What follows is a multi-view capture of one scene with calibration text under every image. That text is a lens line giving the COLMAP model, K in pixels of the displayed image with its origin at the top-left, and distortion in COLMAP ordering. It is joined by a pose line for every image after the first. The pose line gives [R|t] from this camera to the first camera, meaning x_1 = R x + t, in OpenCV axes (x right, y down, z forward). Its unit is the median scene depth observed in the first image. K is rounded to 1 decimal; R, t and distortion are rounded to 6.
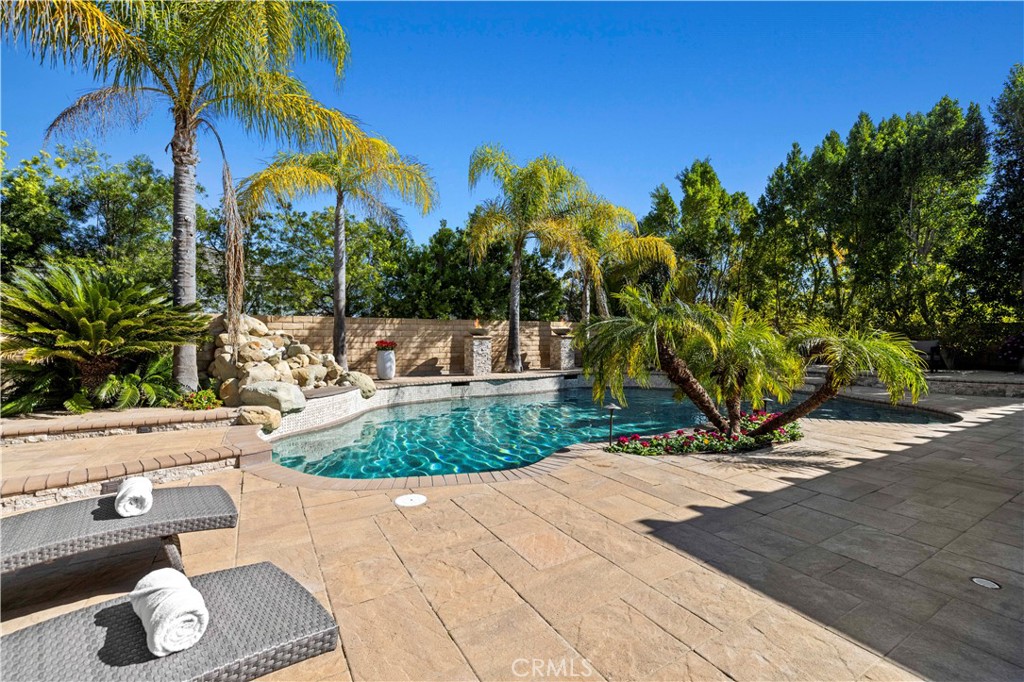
lens RADIAL K [[422.0, 0, 517.6], [0, 422.0, 339.1], [0, 0, 1]] dist [0.003086, 0.001006]
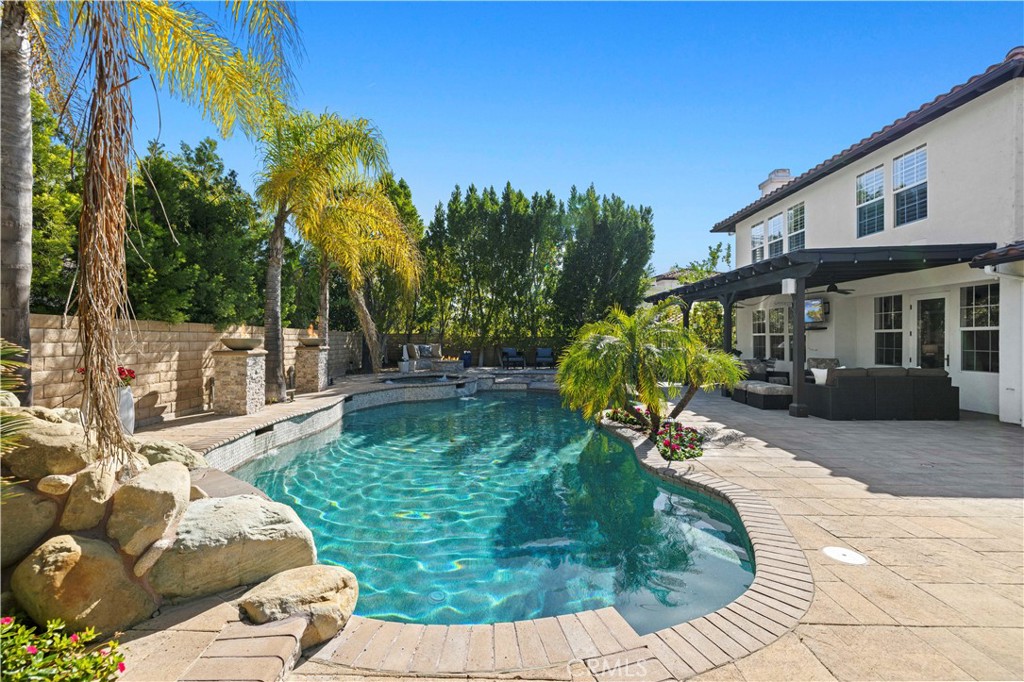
lens RADIAL K [[422.0, 0, 507.2], [0, 422.0, 339.5], [0, 0, 1]] dist [0.003086, 0.001006]
pose [[0.543355, 0.005367, 0.839486, -0.405043], [0.001225, 0.999973, -0.007186, -0.018610], [-0.839502, 0.004933, 0.543334, 0.324710]]
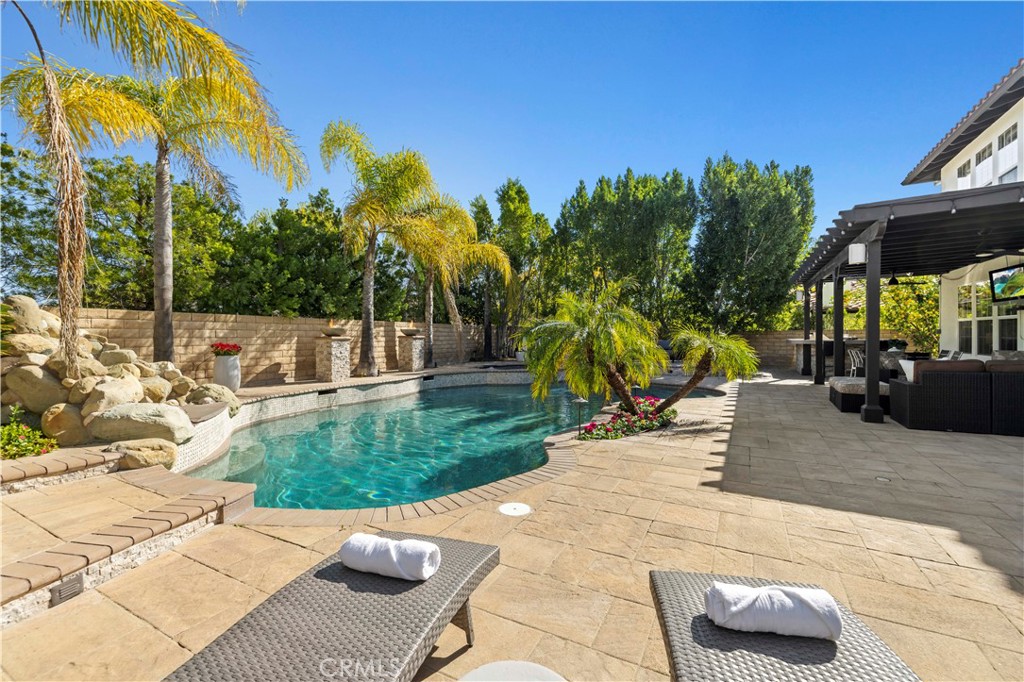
lens RADIAL K [[422.0, 0, 507.2], [0, 422.0, 343.7], [0, 0, 1]] dist [0.003086, 0.001006]
pose [[0.866681, -0.008589, 0.498788, -0.219018], [0.003247, 0.999928, 0.011577, -0.002242], [-0.498852, -0.008414, 0.866646, 0.051319]]
